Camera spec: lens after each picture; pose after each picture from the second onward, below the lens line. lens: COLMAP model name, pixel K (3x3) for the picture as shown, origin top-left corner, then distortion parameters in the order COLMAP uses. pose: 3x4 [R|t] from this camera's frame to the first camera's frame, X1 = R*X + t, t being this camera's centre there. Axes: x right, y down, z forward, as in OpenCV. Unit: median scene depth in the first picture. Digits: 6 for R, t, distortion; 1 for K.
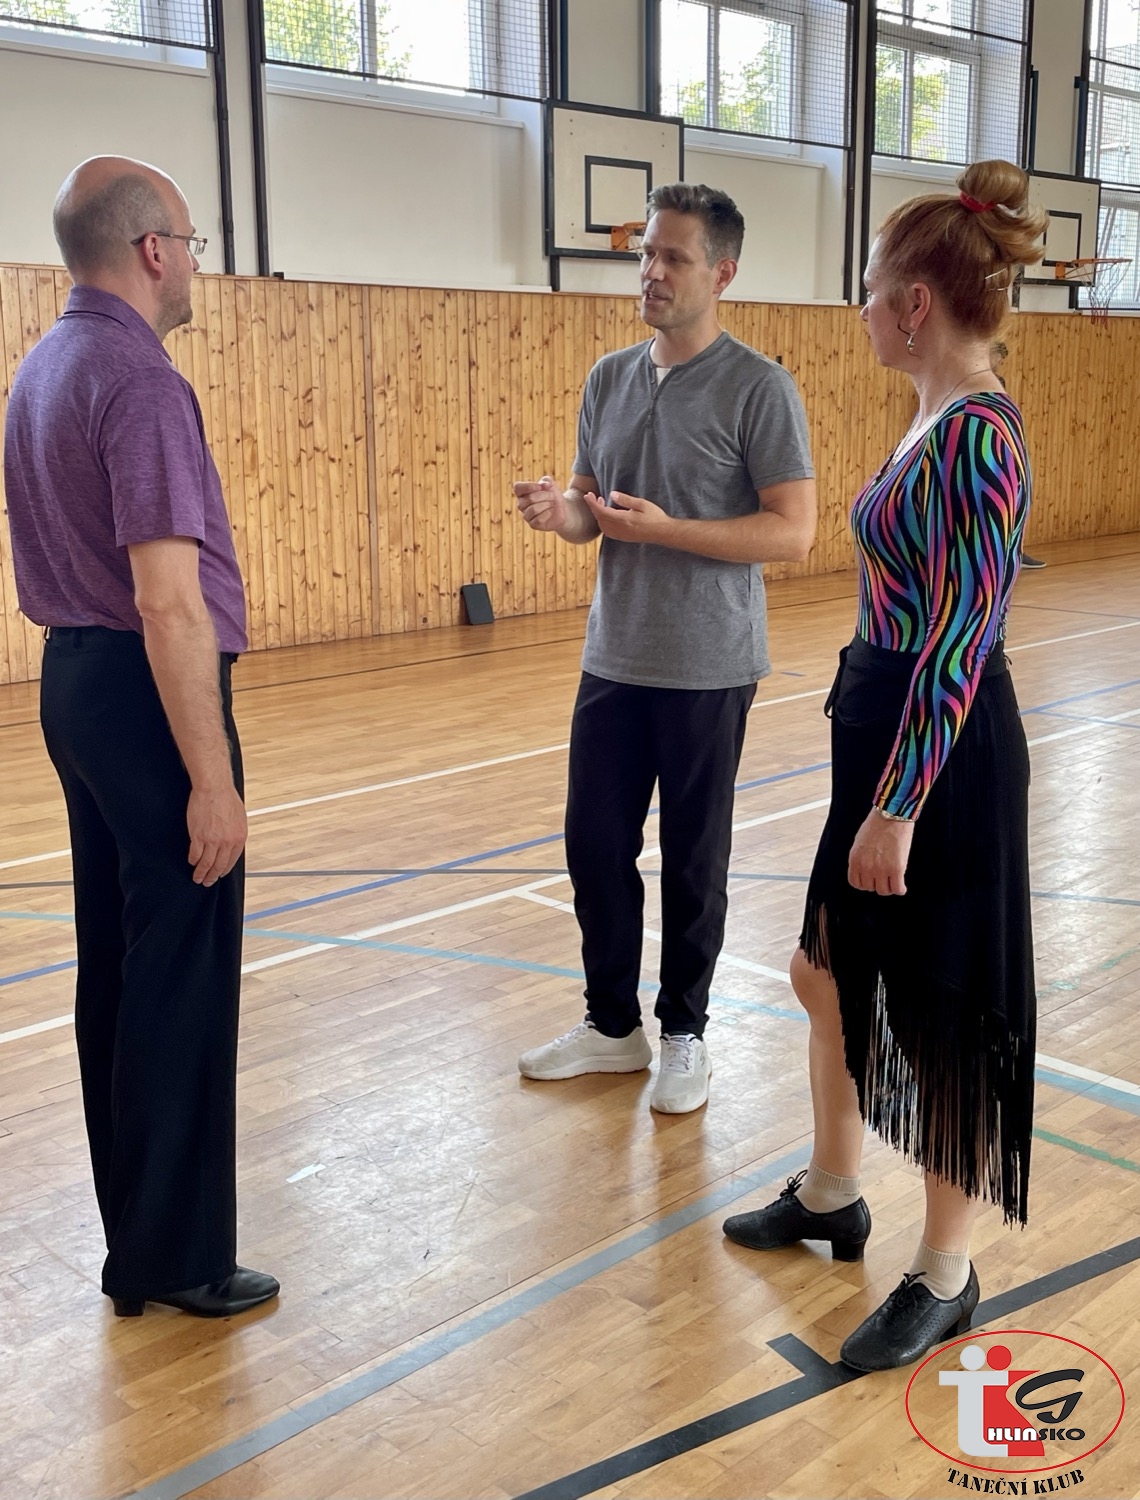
lens RADIAL K [[1761.9, 0, 572.8], [0, 1761.9, 746.4], [0, 0, 1]] dist [0.061495, 0.000000]
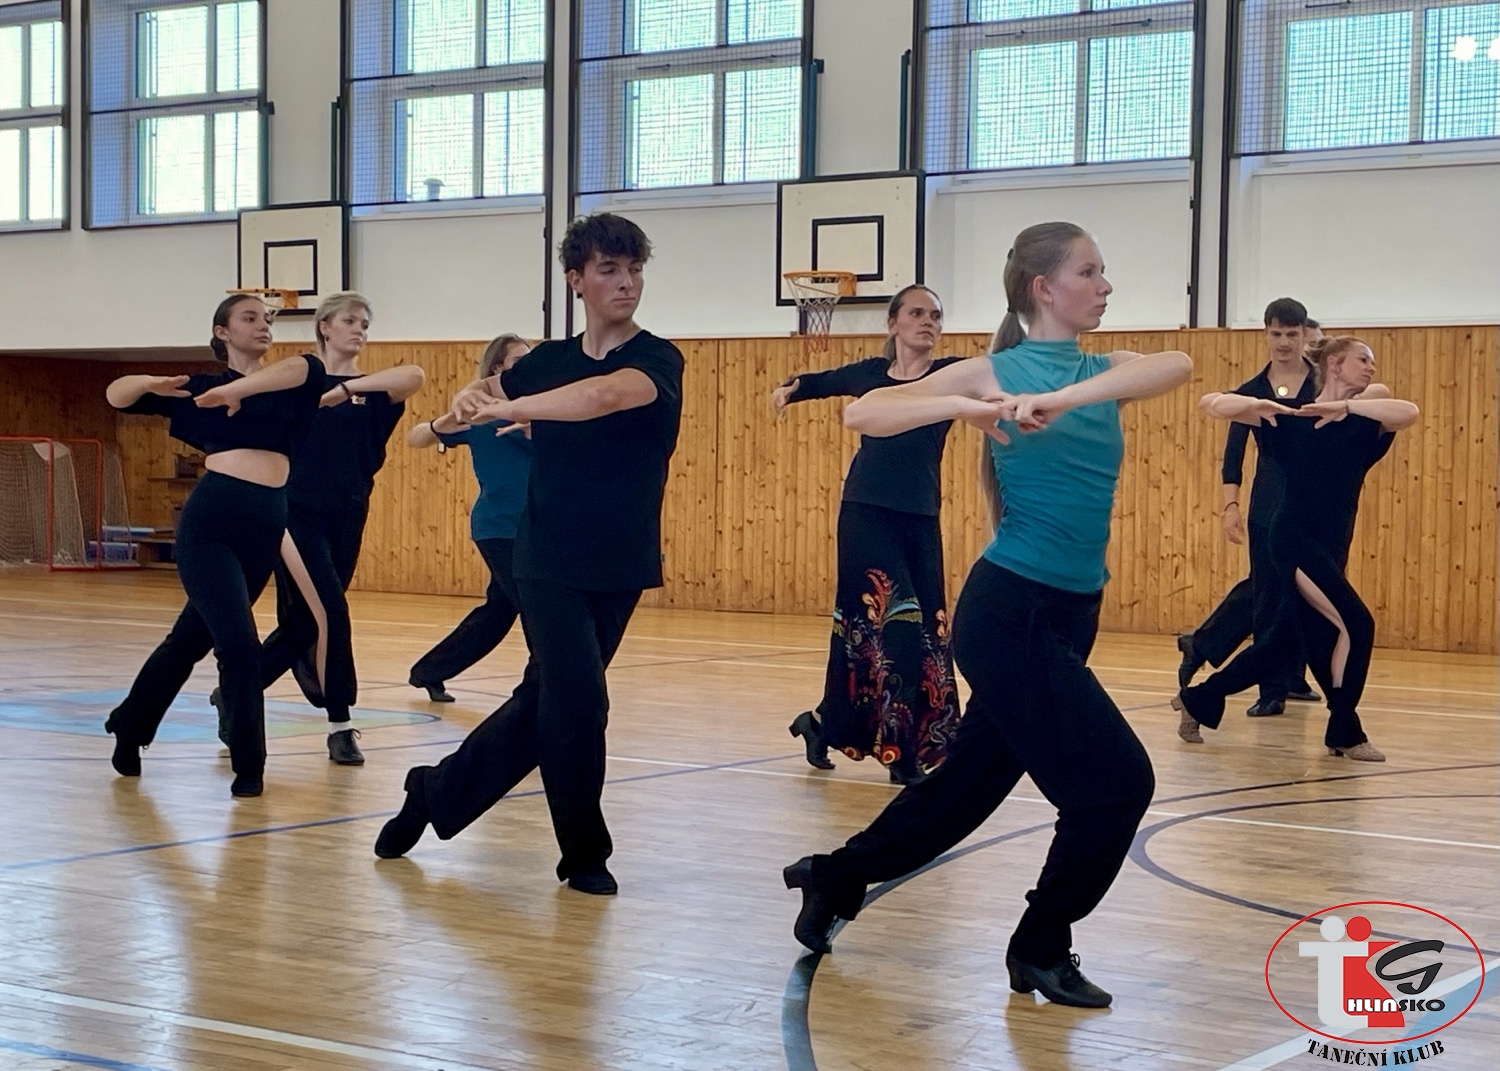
lens RADIAL K [[2633.1, 0, 743.7], [0, 2633.1, 540.6], [0, 0, 1]] dist [-0.049414, 0.000000]
pose [[0.141241, 0.032626, -0.989437, 1.713549], [-0.220616, 0.975361, 0.000669, -0.123339], [0.965080, 0.218191, 0.144959, 0.764661]]
